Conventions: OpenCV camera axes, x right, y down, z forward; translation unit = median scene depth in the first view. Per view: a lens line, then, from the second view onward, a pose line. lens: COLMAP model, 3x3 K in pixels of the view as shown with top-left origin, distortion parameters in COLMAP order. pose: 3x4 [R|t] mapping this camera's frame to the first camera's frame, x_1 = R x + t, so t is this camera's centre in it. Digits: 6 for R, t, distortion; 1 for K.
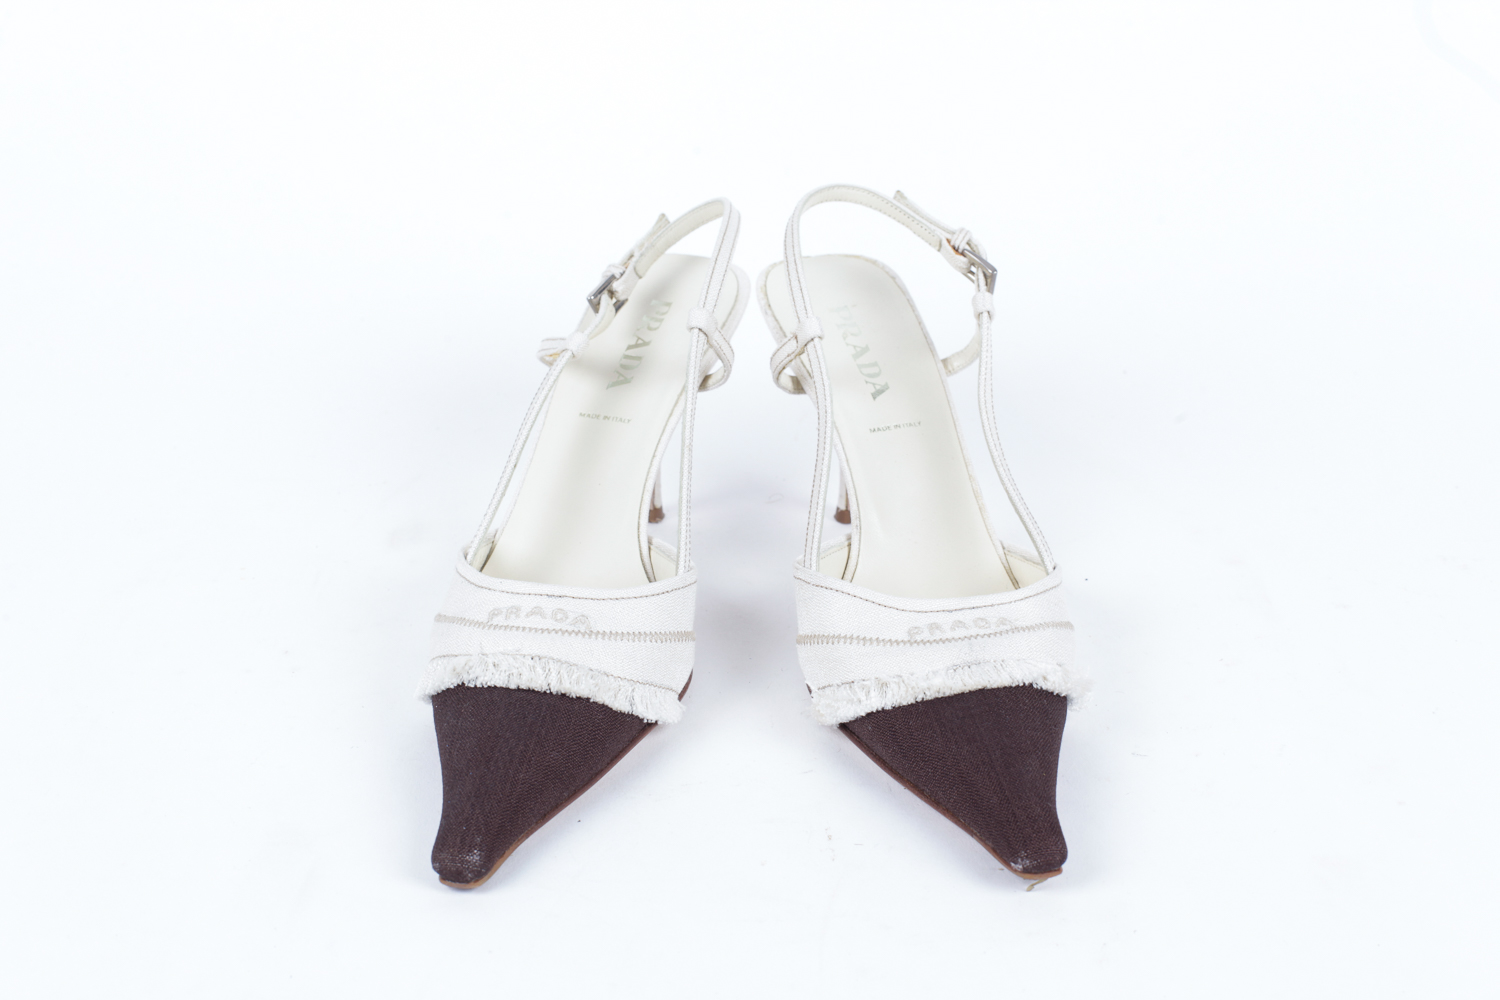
lens RADIAL K [[2403.9, 0, 750.0], [0, 2403.9, 500.0], [0, 0, 1]] dist [-0.215292, -0.009132]
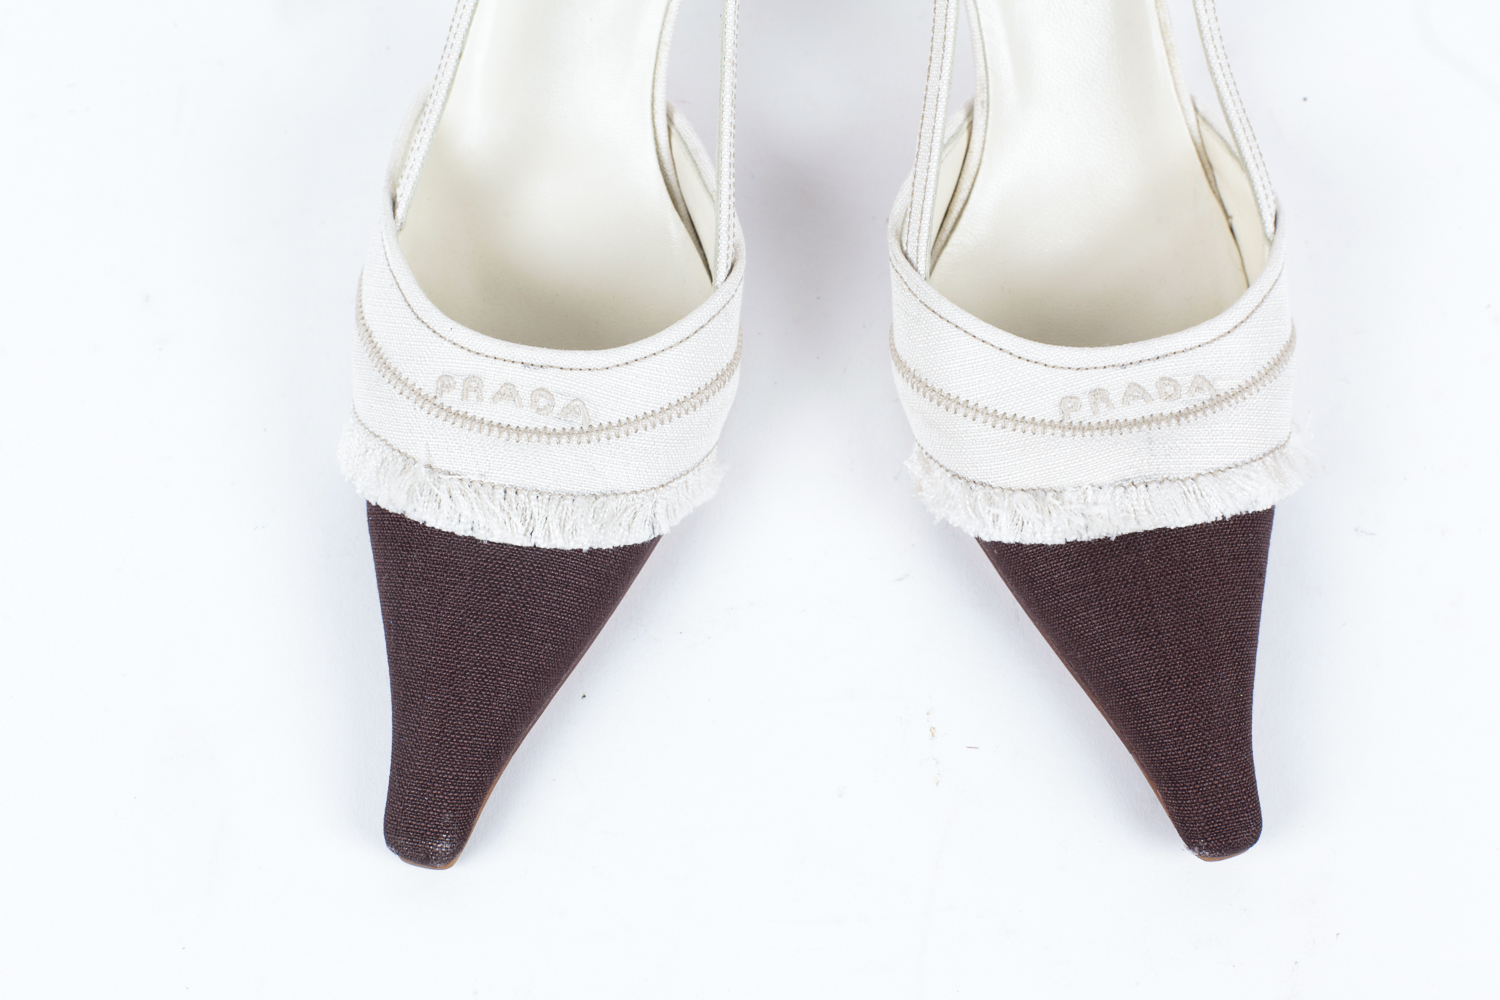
lens RADIAL K [[2403.9, 0, 750.0], [0, 2403.9, 500.0], [0, 0, 1]] dist [-0.215292, -0.009132]
pose [[0.999955, 0.005327, 0.007855, -0.026619], [-0.009142, 0.763007, 0.646325, -0.361595], [-0.002550, -0.646368, 0.763021, 0.471166]]
